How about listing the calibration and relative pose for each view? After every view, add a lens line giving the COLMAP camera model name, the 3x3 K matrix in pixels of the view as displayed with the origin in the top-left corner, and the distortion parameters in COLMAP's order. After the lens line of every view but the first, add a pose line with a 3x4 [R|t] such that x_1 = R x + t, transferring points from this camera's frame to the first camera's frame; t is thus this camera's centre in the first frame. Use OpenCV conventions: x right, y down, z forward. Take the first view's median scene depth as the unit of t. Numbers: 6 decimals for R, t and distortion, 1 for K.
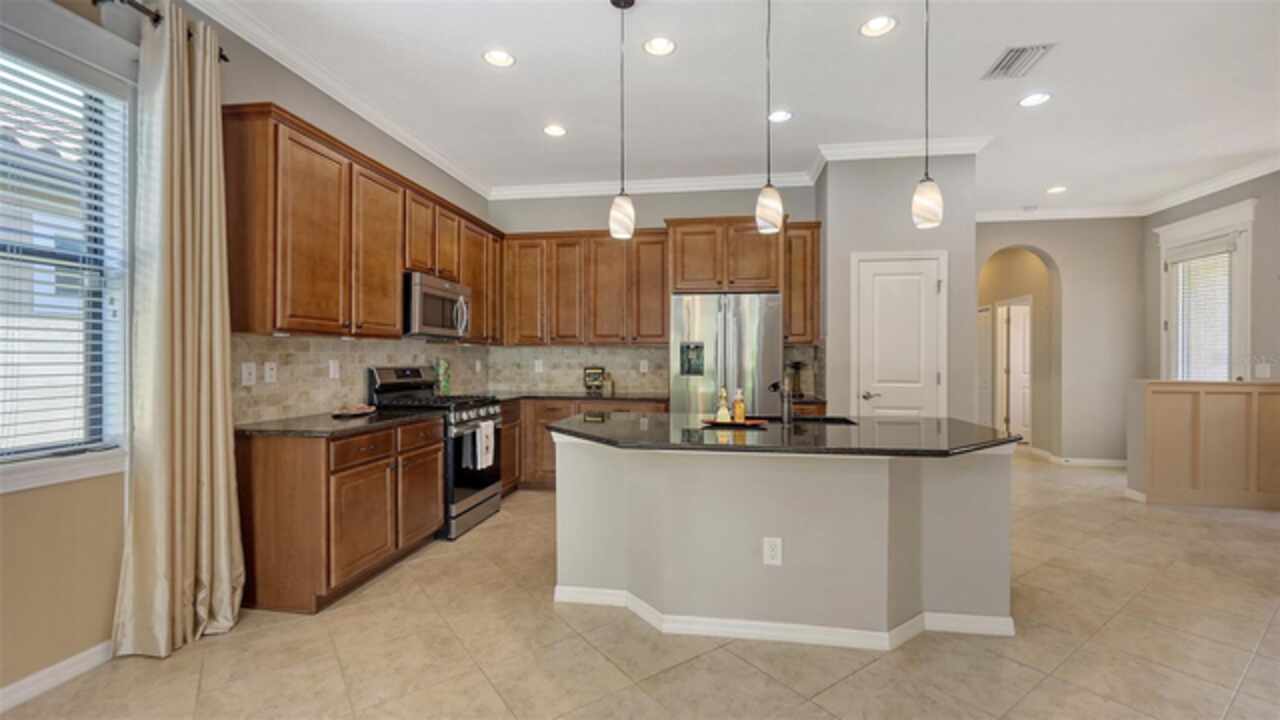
lens RADIAL K [[538.8, 0, 645.0], [0, 538.8, 364.4], [0, 0, 1]] dist [-0.001724, -0.000155]
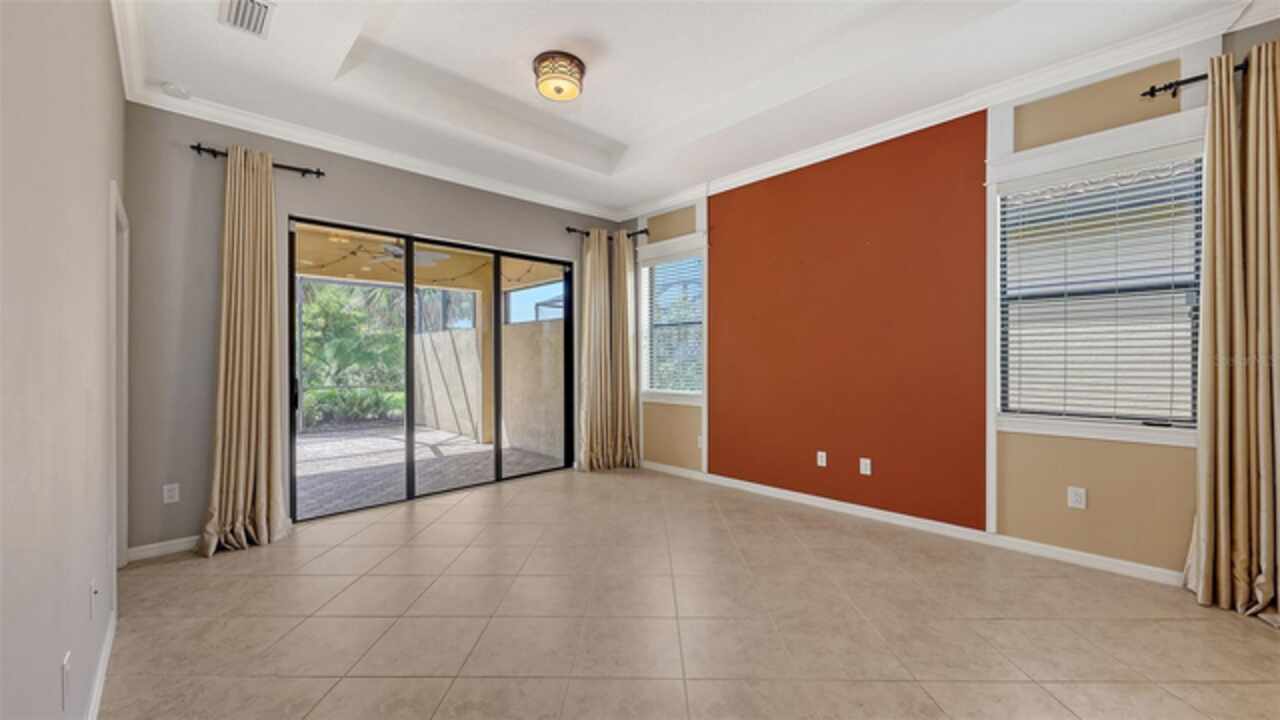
lens RADIAL K [[484.2, 0, 644.1], [0, 484.2, 360.1], [0, 0, 1]] dist [-0.000026, -0.000022]
pose [[-0.598995, 0.000511, -0.800753, 0.394919], [-0.006987, 0.999958, 0.005865, -0.002925], [0.800723, 0.009108, -0.598966, 0.343239]]
